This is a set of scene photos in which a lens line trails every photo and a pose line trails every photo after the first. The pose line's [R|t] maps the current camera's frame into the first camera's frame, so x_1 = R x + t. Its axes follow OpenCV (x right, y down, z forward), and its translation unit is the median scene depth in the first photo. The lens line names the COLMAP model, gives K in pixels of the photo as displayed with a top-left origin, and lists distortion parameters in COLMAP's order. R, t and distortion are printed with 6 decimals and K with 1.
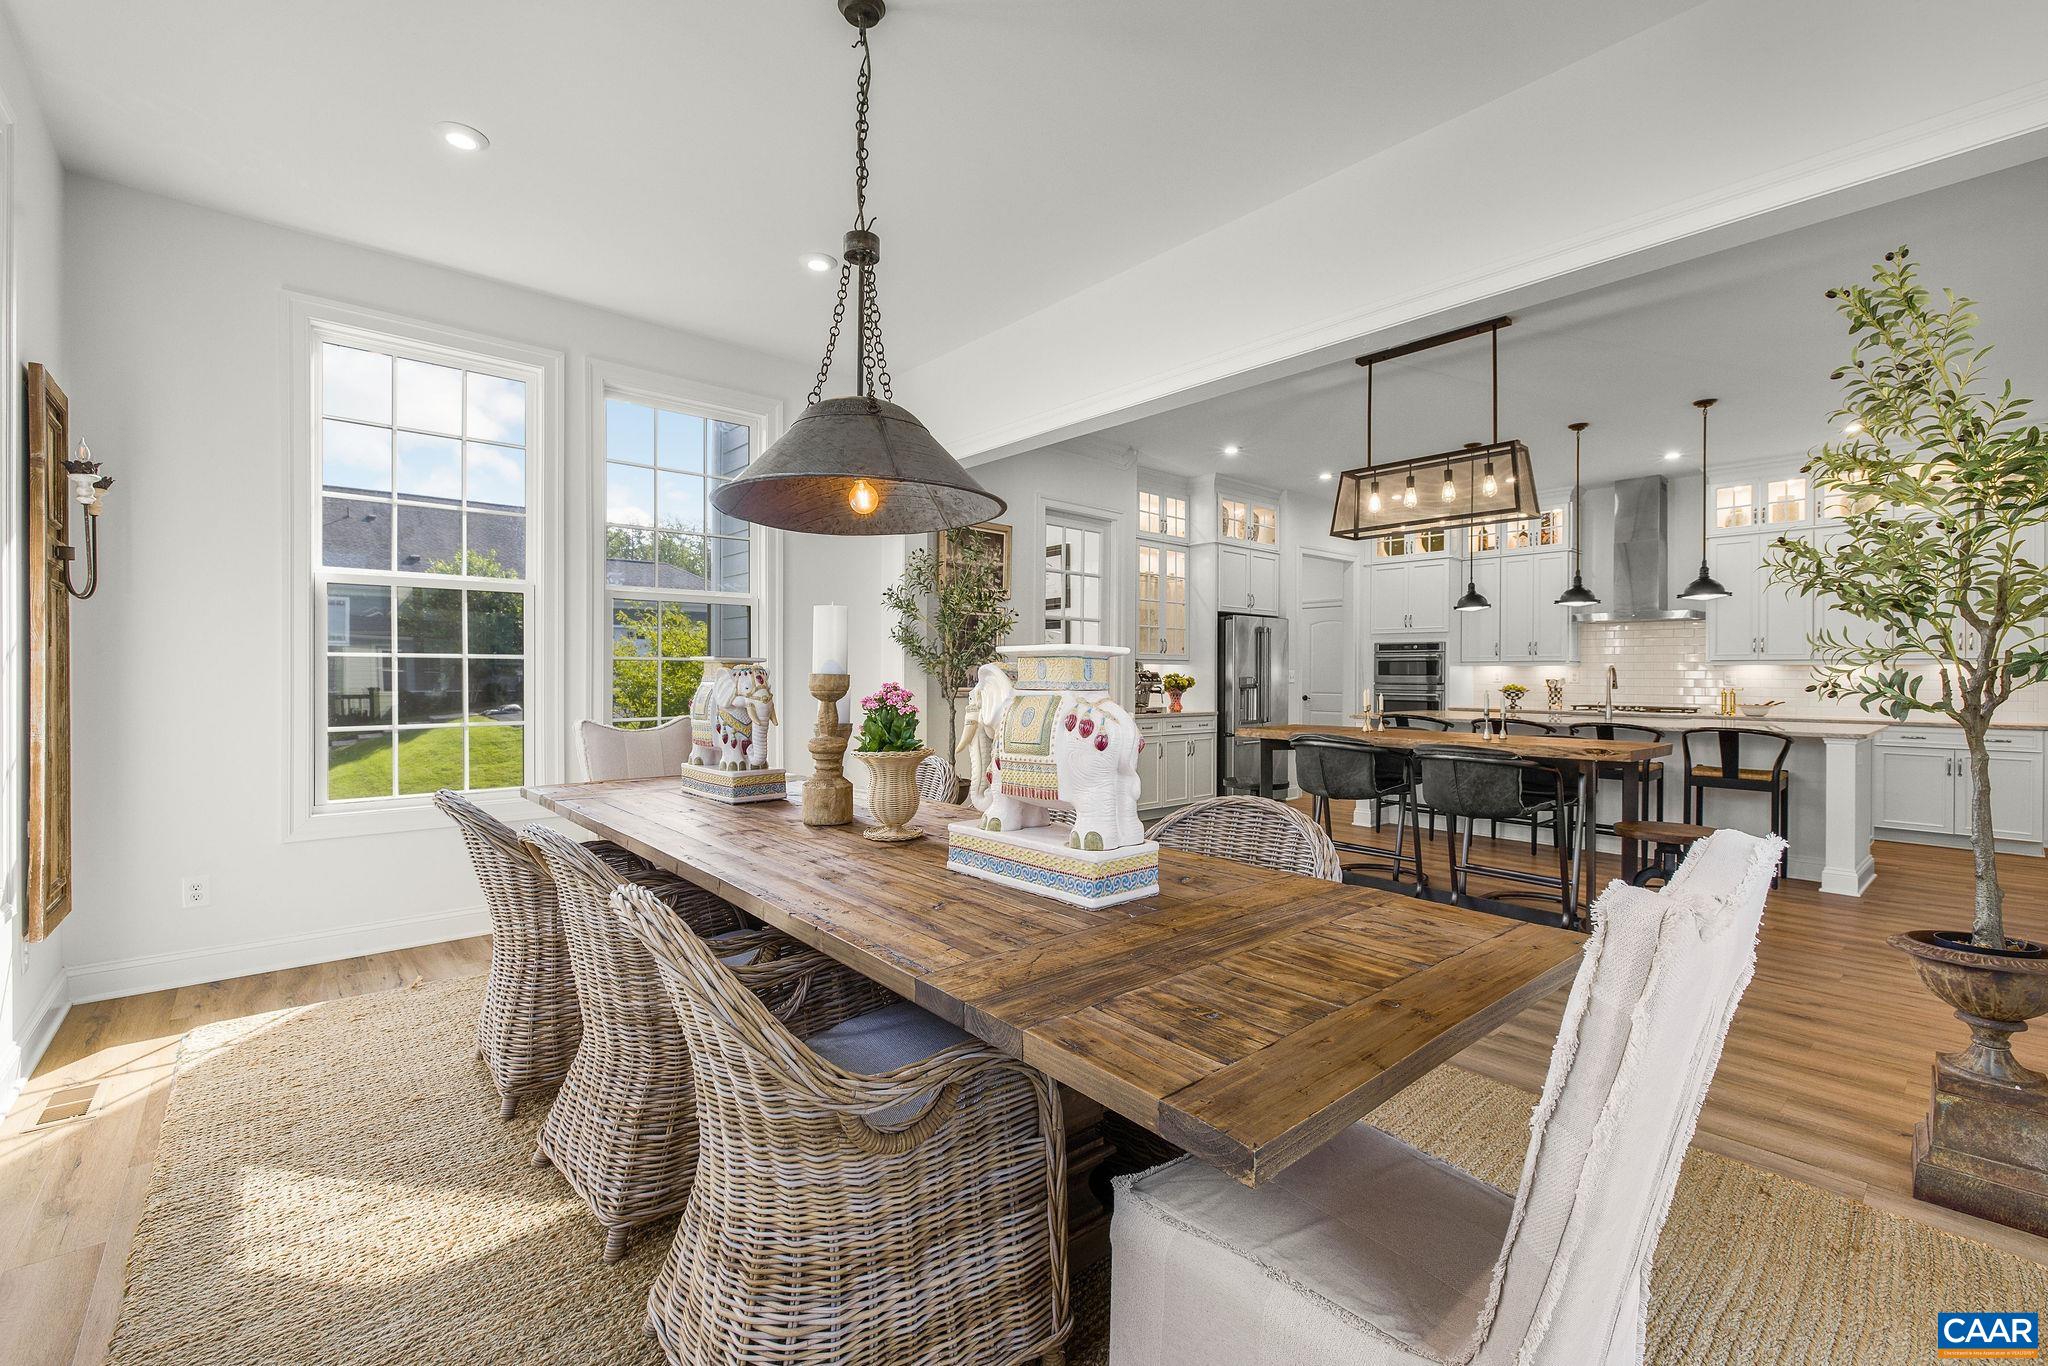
lens RADIAL K [[869.6, 0, 1022.6], [0, 869.6, 674.2], [0, 0, 1]] dist [0.001795, 0.000896]
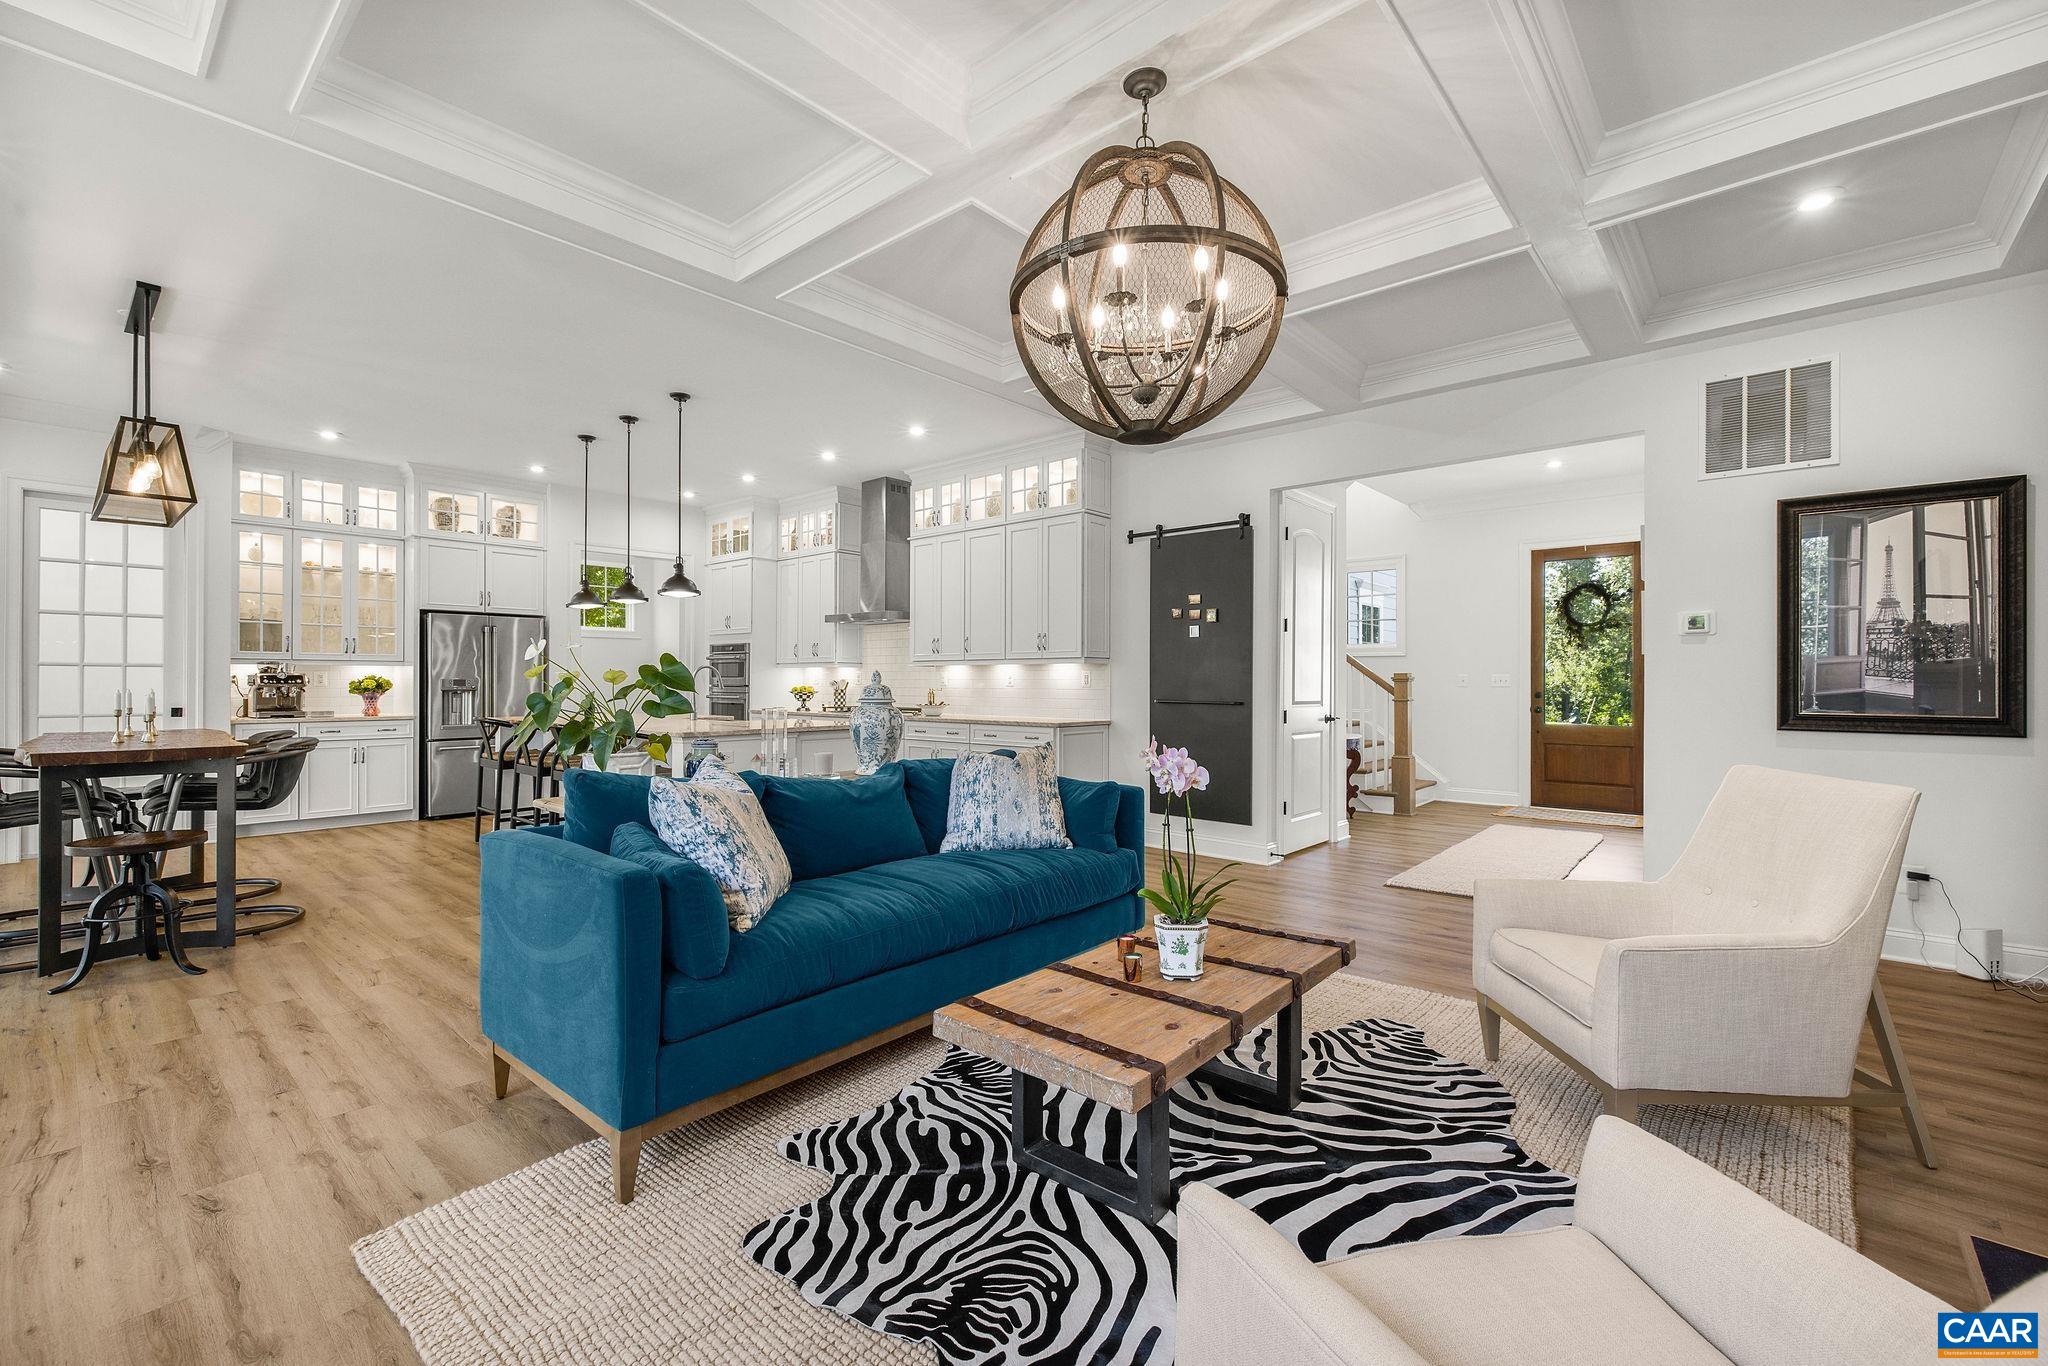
lens RADIAL K [[869.6, 0, 1019.0], [0, 869.6, 676.4], [0, 0, 1]] dist [0.001795, 0.000896]
pose [[0.992657, -0.002269, 0.120943, 0.753028], [0.002966, 0.999980, -0.005581, 0.007841], [-0.120927, 0.005899, 0.992644, -0.011717]]
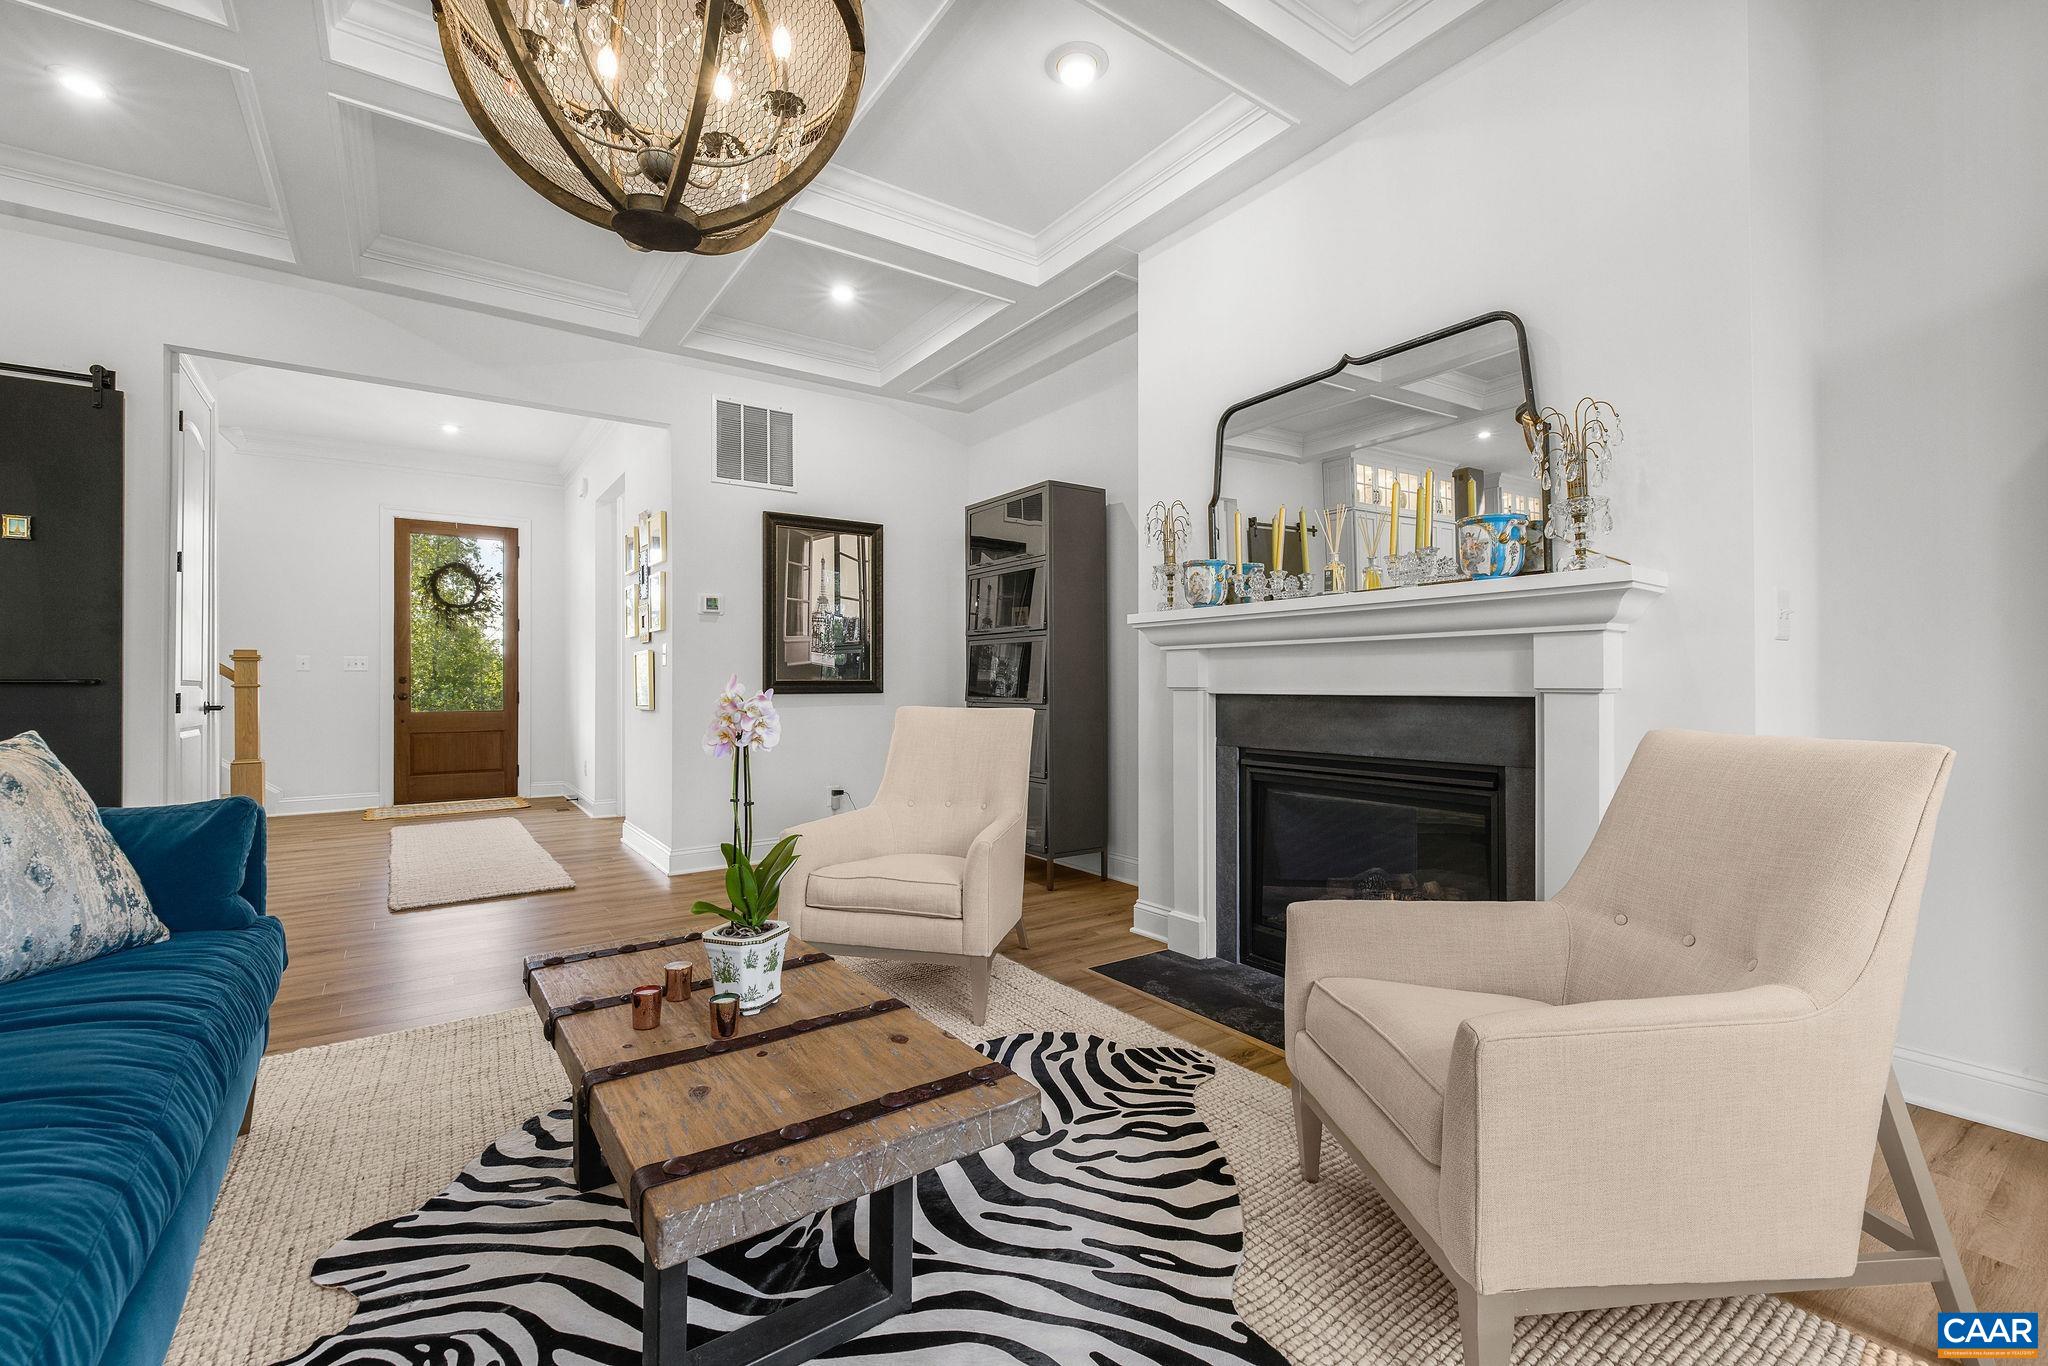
lens RADIAL K [[869.6, 0, 1023.2], [0, 869.6, 679.7], [0, 0, 1]] dist [0.001795, 0.000896]
pose [[0.110502, -0.001266, 0.993875, 0.641418], [0.004093, 0.999991, 0.000819, 0.027332], [-0.993867, 0.003978, 0.110507, 0.178603]]
